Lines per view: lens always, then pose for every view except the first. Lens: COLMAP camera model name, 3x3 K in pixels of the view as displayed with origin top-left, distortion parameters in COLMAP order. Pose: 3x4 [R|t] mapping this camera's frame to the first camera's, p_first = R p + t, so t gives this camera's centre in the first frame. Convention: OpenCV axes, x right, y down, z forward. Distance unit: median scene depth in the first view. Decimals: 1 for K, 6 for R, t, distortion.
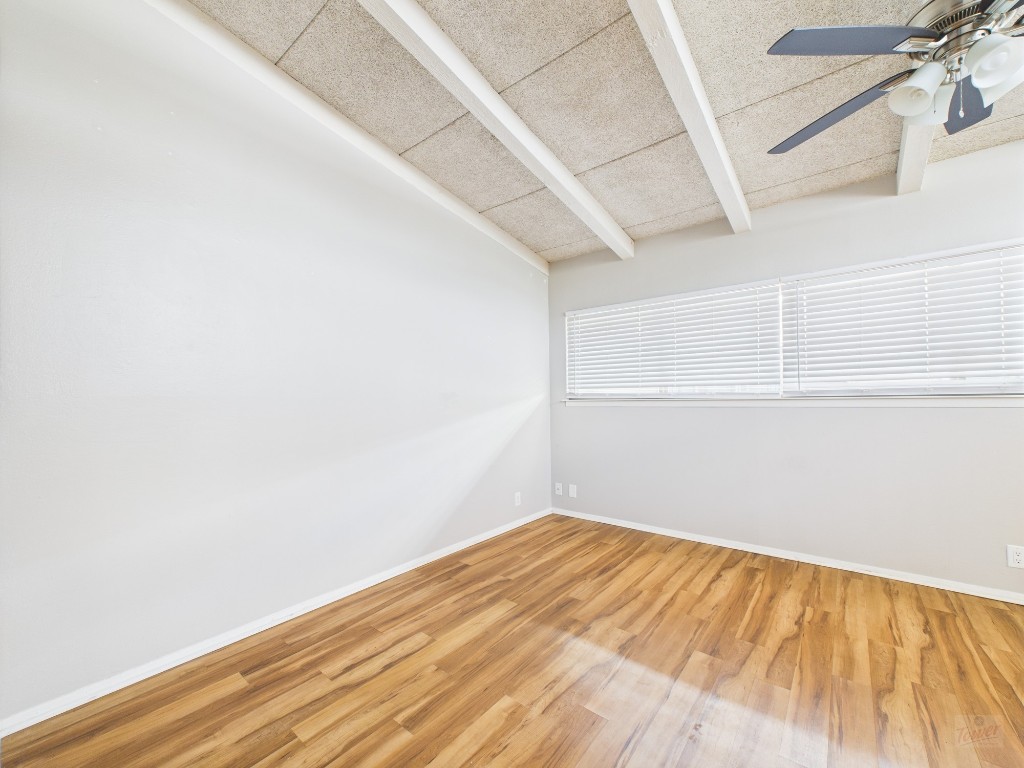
lens RADIAL K [[412.5, 0, 512.7], [0, 412.5, 397.1], [0, 0, 1]] dist [0.002743, -0.000082]
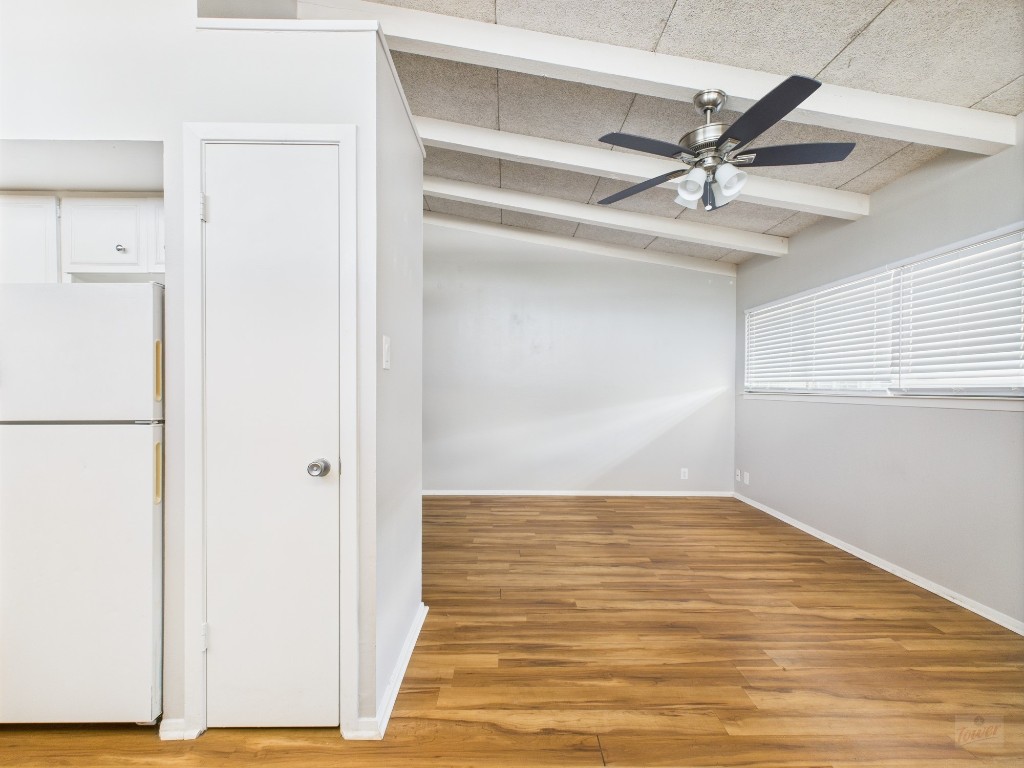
lens RADIAL K [[450.2, 0, 512.1], [0, 450.2, 392.0], [0, 0, 1]] dist [0.005554, -0.001282]
pose [[0.632000, 0.023432, -0.774614, 1.113295], [-0.012963, 0.999723, 0.019666, -0.017854], [0.774860, -0.002387, 0.632128, -0.346238]]
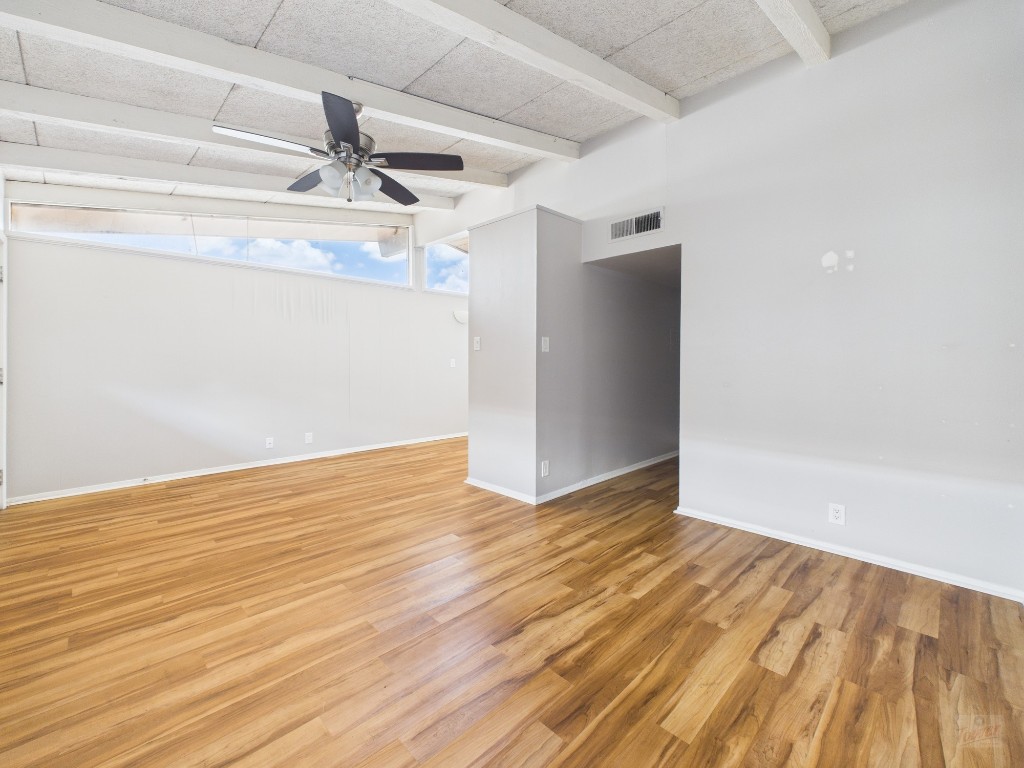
lens RADIAL K [[429.2, 0, 508.7], [0, 429.2, 342.9], [0, 0, 1]] dist [0.005241, -0.001116]
pose [[-0.992846, 0.016843, 0.118205, 0.132587], [0.012026, 0.999073, -0.041345, 0.016954], [-0.118792, -0.039628, -0.992128, 1.570735]]
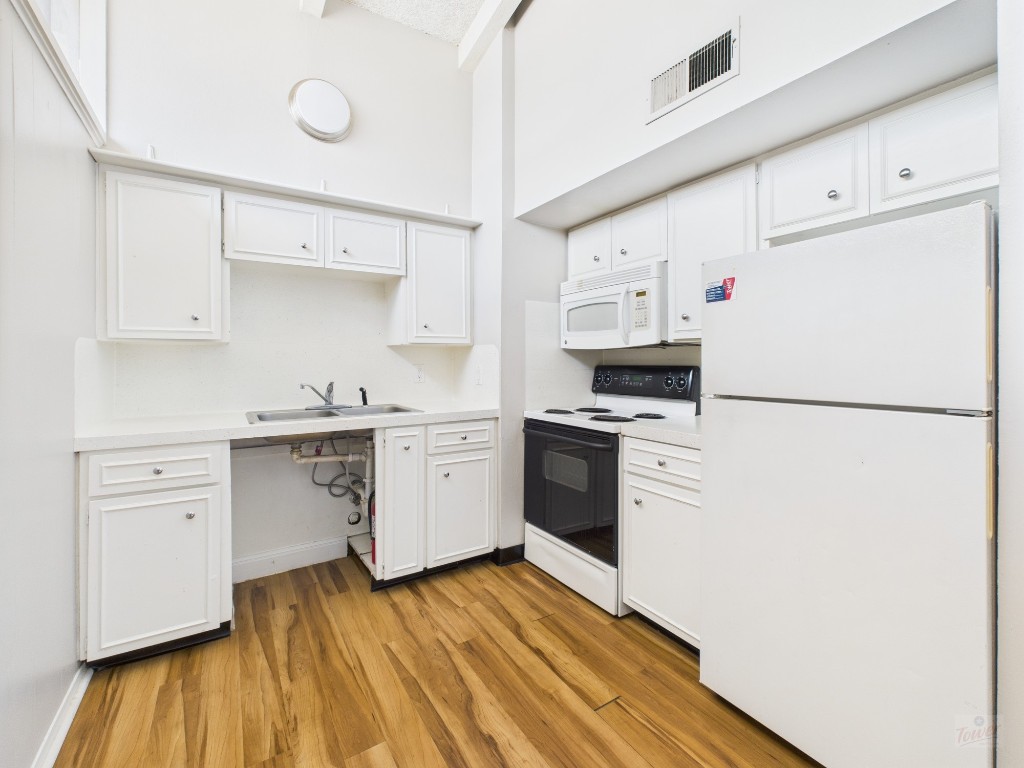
lens RADIAL K [[450.2, 0, 510.8], [0, 450.2, 360.3], [0, 0, 1]] dist [0.005554, -0.001282]
pose [[-0.321265, 0.014836, -0.946873, 0.838626], [0.004306, 0.999890, 0.014205, -0.013660], [0.946979, 0.000486, -0.321294, -0.614130]]
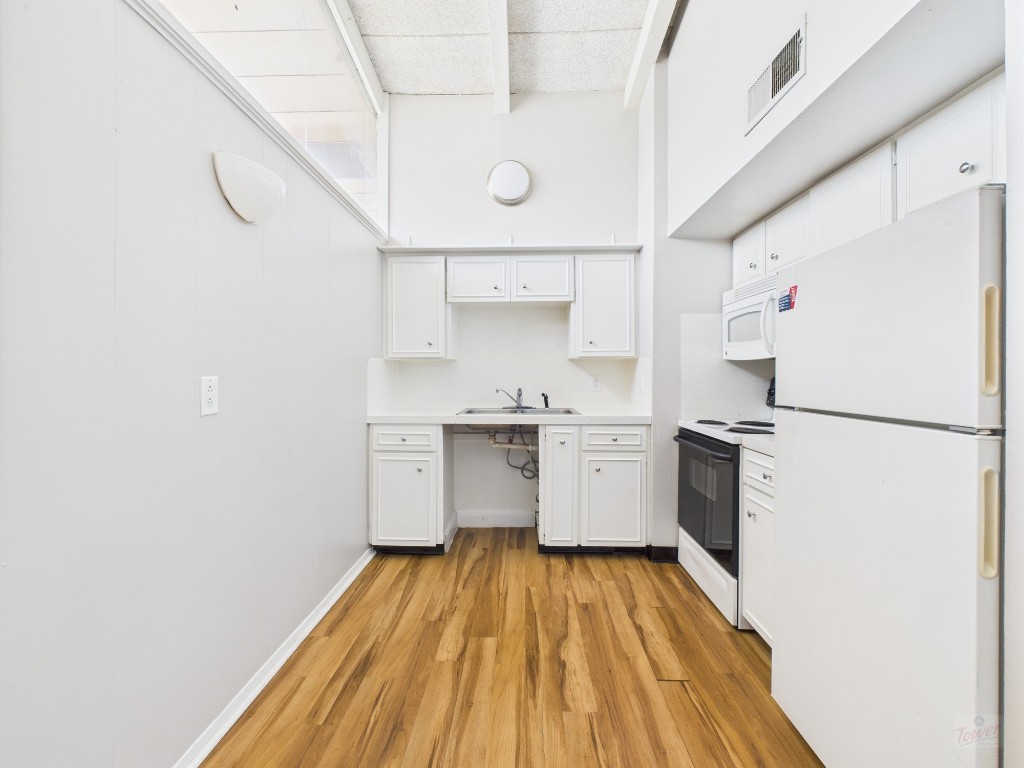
lens RADIAL K [[450.2, 0, 511.5], [0, 450.2, 371.2], [0, 0, 1]] dist [0.005554, -0.001282]
pose [[-0.796878, 0.012767, -0.604005, 0.820243], [0.010758, 0.999918, 0.006942, -0.011176], [0.604044, -0.000966, -0.796950, -0.273781]]
